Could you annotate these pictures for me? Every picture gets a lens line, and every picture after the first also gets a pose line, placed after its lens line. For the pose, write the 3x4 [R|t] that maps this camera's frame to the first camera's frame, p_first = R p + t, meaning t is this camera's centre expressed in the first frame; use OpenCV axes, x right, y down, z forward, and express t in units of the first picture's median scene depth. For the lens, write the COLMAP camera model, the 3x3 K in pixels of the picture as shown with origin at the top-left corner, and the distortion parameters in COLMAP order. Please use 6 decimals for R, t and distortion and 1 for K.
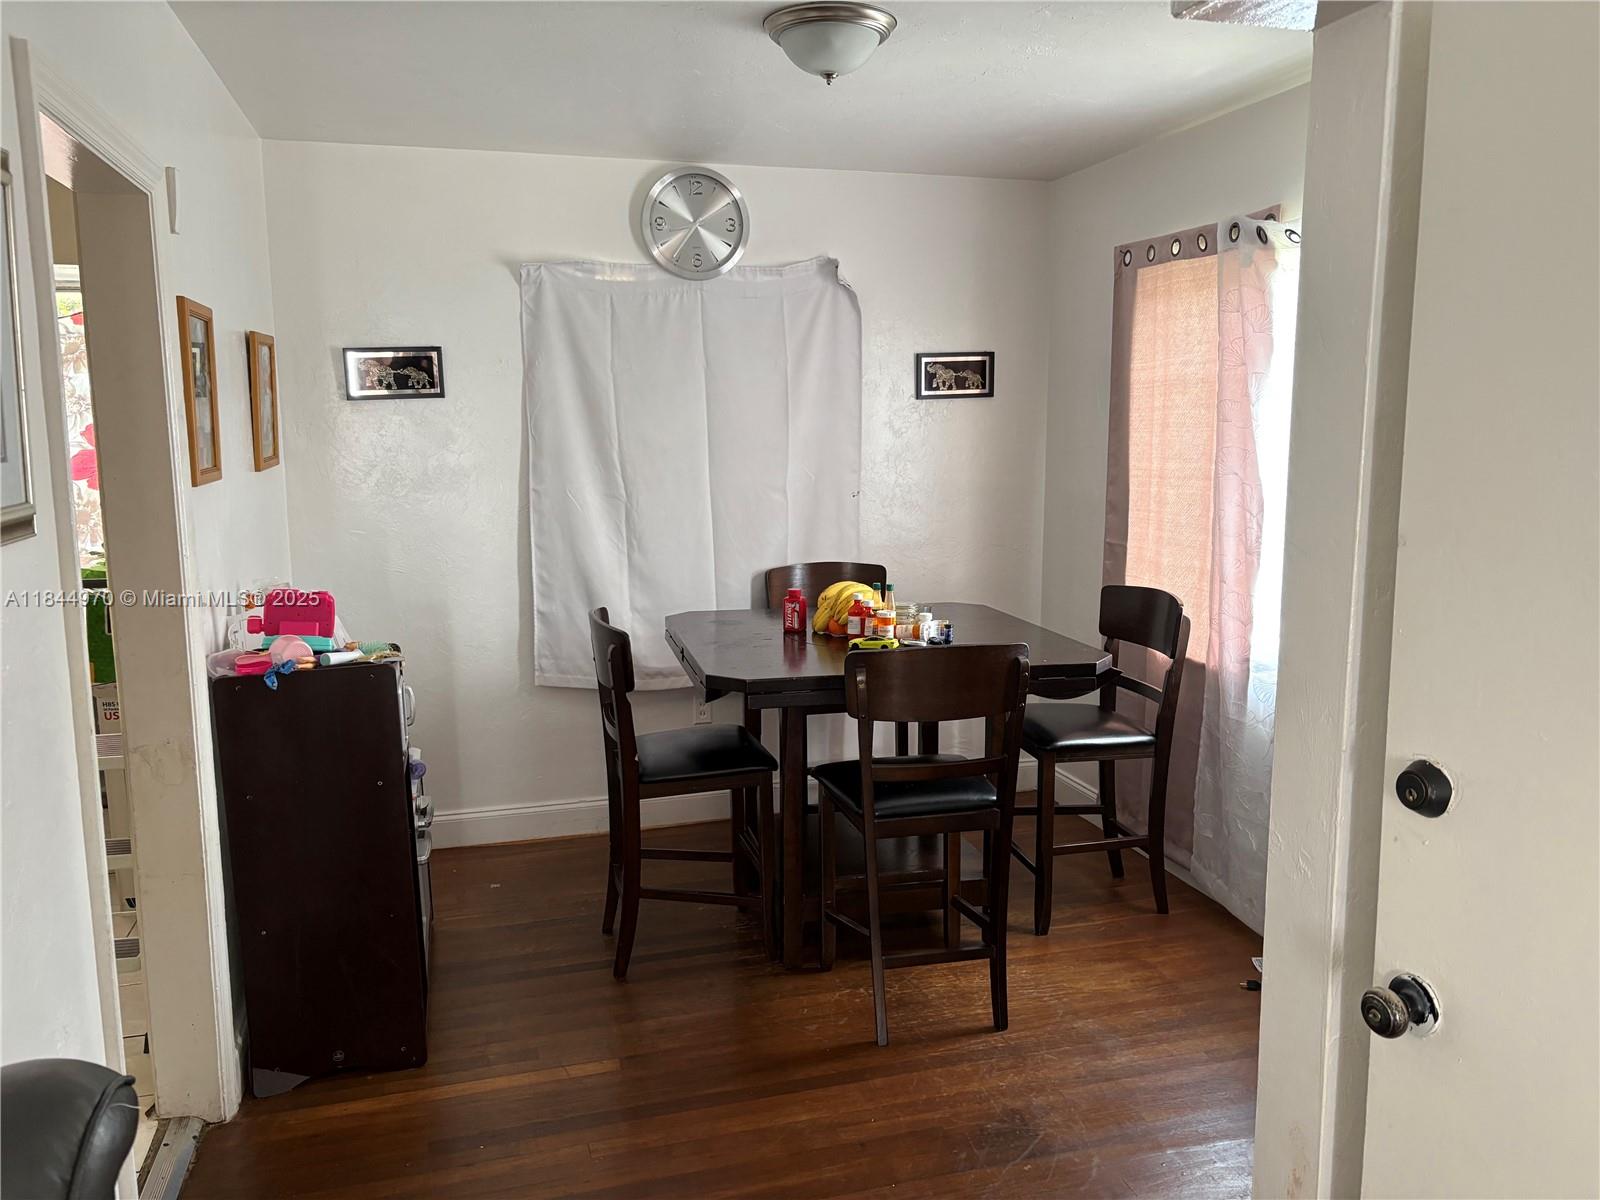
lens RADIAL K [[1206.6, 0, 817.5], [0, 1206.6, 594.7], [0, 0, 1]] dist [0.032874, -0.006447]
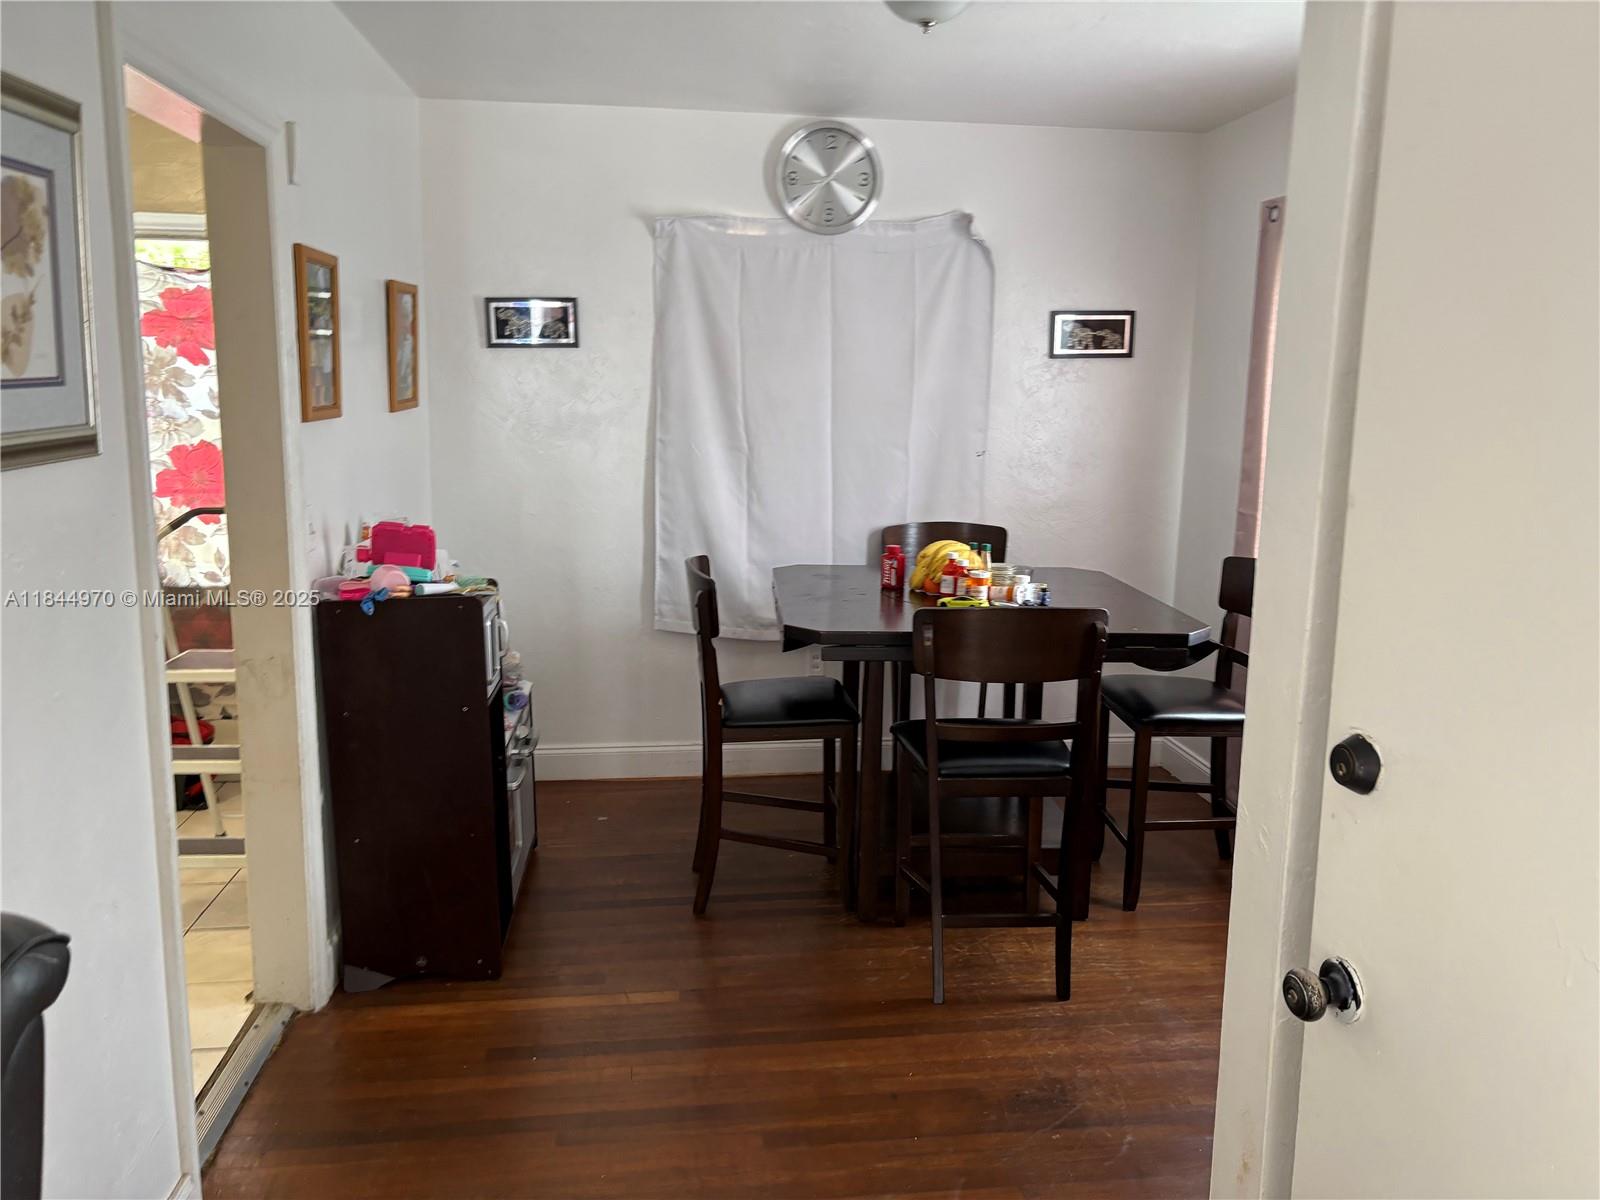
lens RADIAL K [[1212.0, 0, 832.6], [0, 1212.0, 581.4], [0, 0, 1]] dist [0.037293, -0.012643]
pose [[0.988403, 0.047108, -0.144362, 0.101104], [-0.044297, 0.998762, 0.022628, 0.006020], [0.145250, -0.015971, 0.989266, 0.000469]]
